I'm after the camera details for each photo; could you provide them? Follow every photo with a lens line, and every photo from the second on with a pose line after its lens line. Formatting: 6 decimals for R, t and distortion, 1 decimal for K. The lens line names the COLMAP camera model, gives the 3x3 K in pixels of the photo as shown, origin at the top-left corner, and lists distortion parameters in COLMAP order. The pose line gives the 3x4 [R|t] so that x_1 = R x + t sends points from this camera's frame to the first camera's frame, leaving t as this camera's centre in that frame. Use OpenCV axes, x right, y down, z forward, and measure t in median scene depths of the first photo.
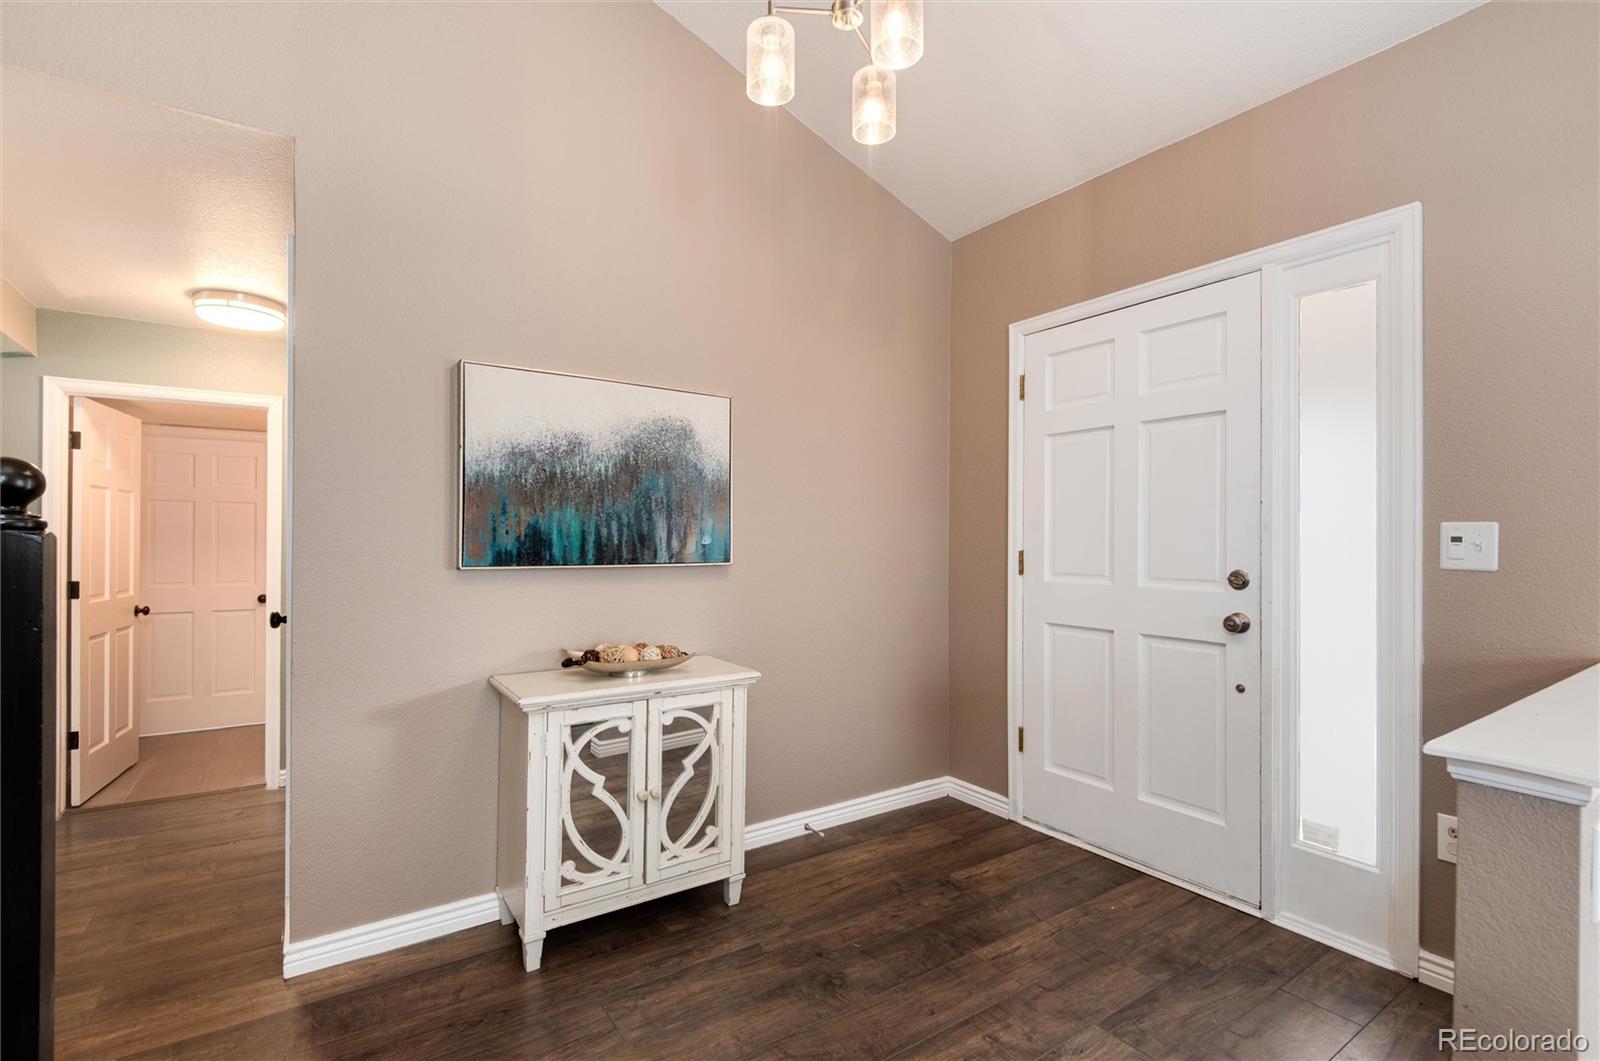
lens RADIAL K [[743.4, 0, 795.4], [0, 743.4, 536.3], [0, 0, 1]] dist [0.002299, -0.000396]
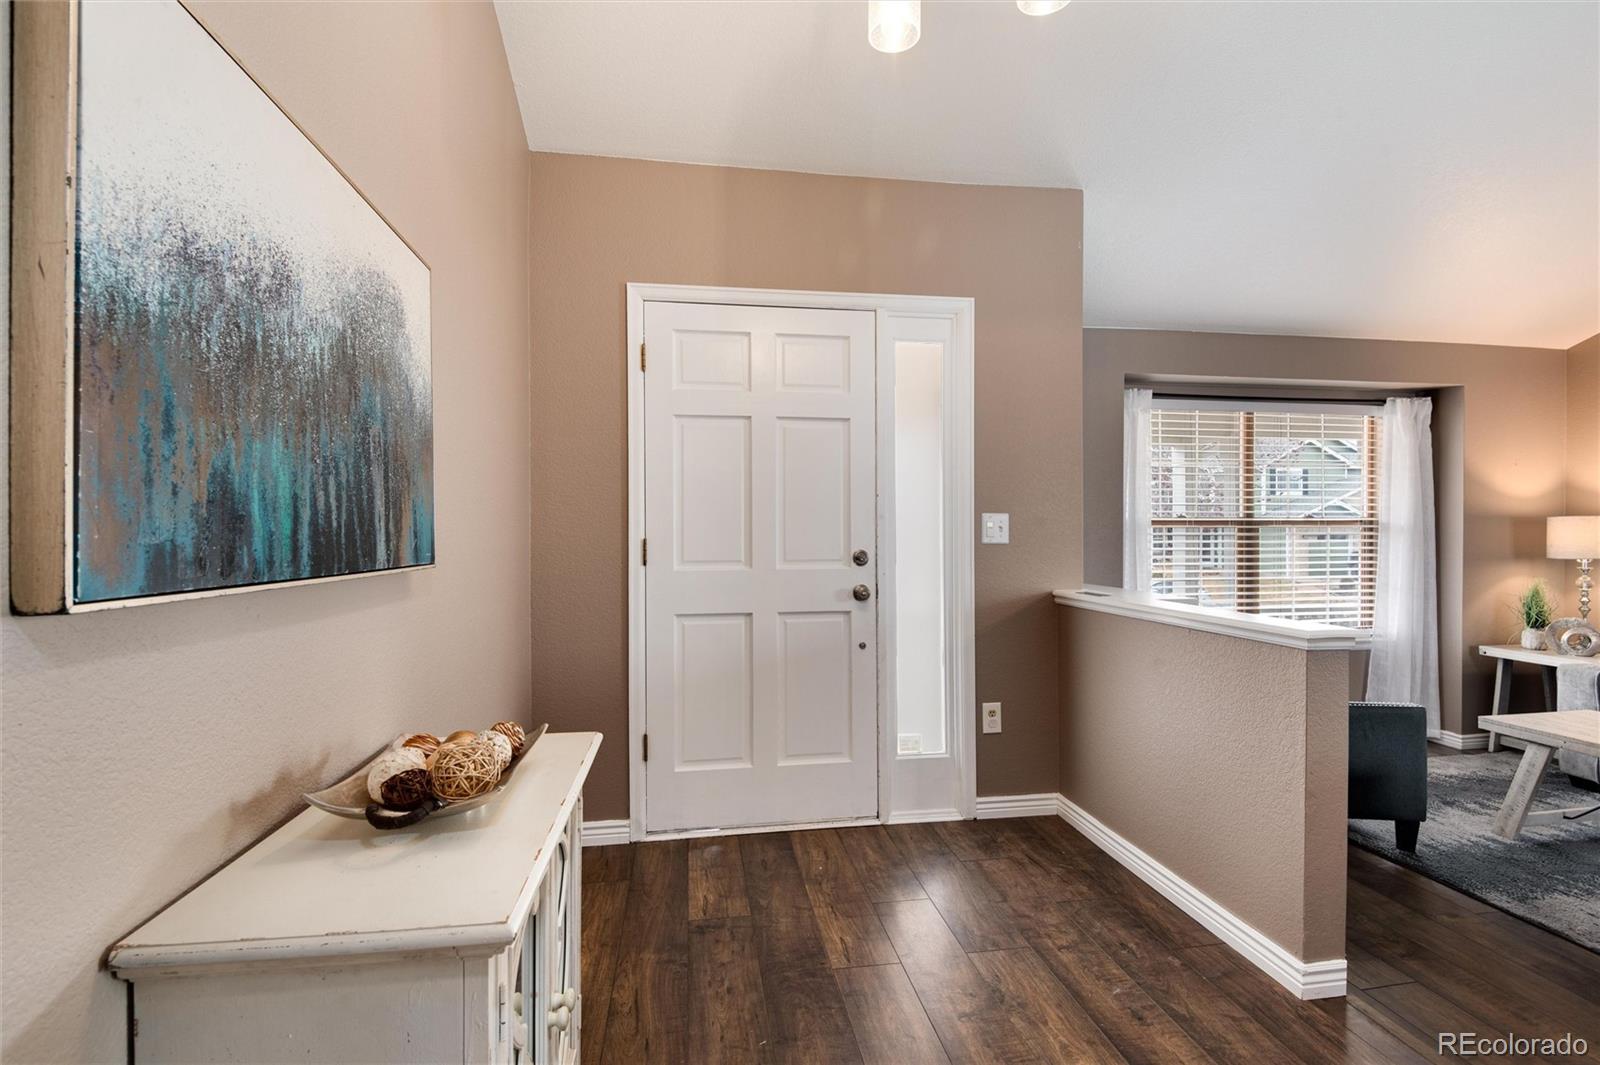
lens RADIAL K [[733.8, 0, 795.1], [0, 733.8, 532.9], [0, 0, 1]] dist [0.017051, -0.031245]
pose [[0.411957, -0.004520, 0.911192, -0.546172], [0.001860, 0.999990, 0.004119, 0.011913], [-0.911201, -0.000002, 0.411961, 0.591837]]
